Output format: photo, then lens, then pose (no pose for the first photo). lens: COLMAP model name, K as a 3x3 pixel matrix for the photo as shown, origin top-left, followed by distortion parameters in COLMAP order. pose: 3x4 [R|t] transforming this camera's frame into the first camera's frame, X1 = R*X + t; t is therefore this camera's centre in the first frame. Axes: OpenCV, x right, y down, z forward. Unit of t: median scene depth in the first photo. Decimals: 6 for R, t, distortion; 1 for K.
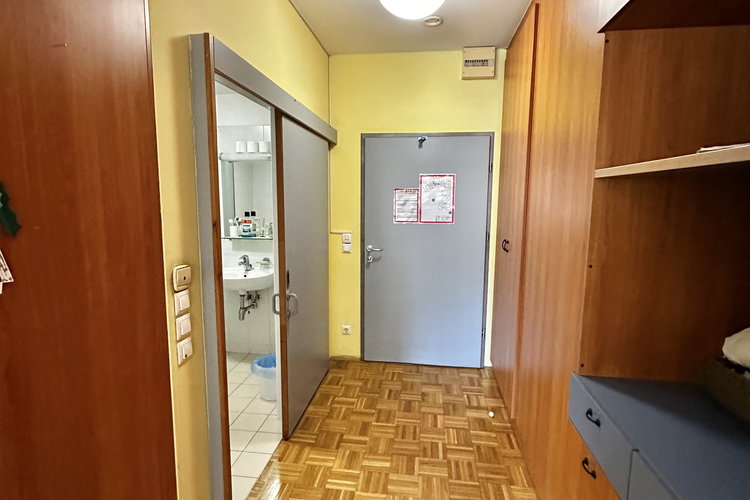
lens RADIAL K [[399.7, 0, 374.3], [0, 399.7, 250.8], [0, 0, 1]] dist [-0.000545, -0.000162]
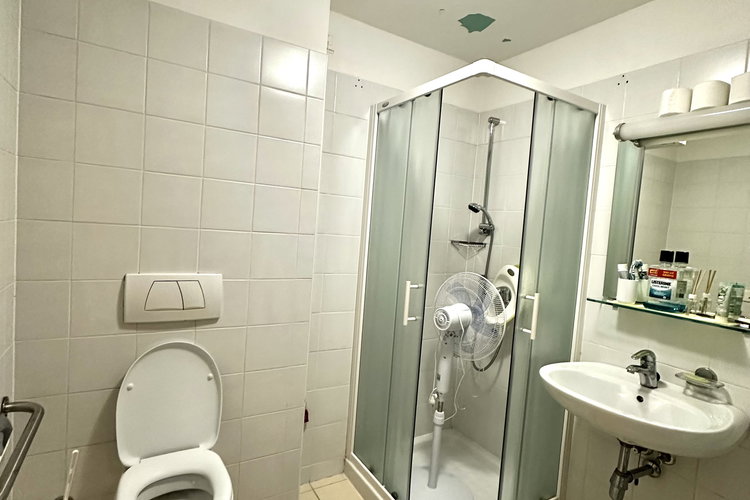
lens RADIAL K [[399.7, 0, 373.0], [0, 399.7, 248.7], [0, 0, 1]] dist [-0.000545, -0.000162]
pose [[0.615099, 0.084984, -0.783856, -0.175397], [-0.165582, 0.985927, -0.023041, -0.037821], [0.770867, 0.143965, 0.620514, 0.486123]]
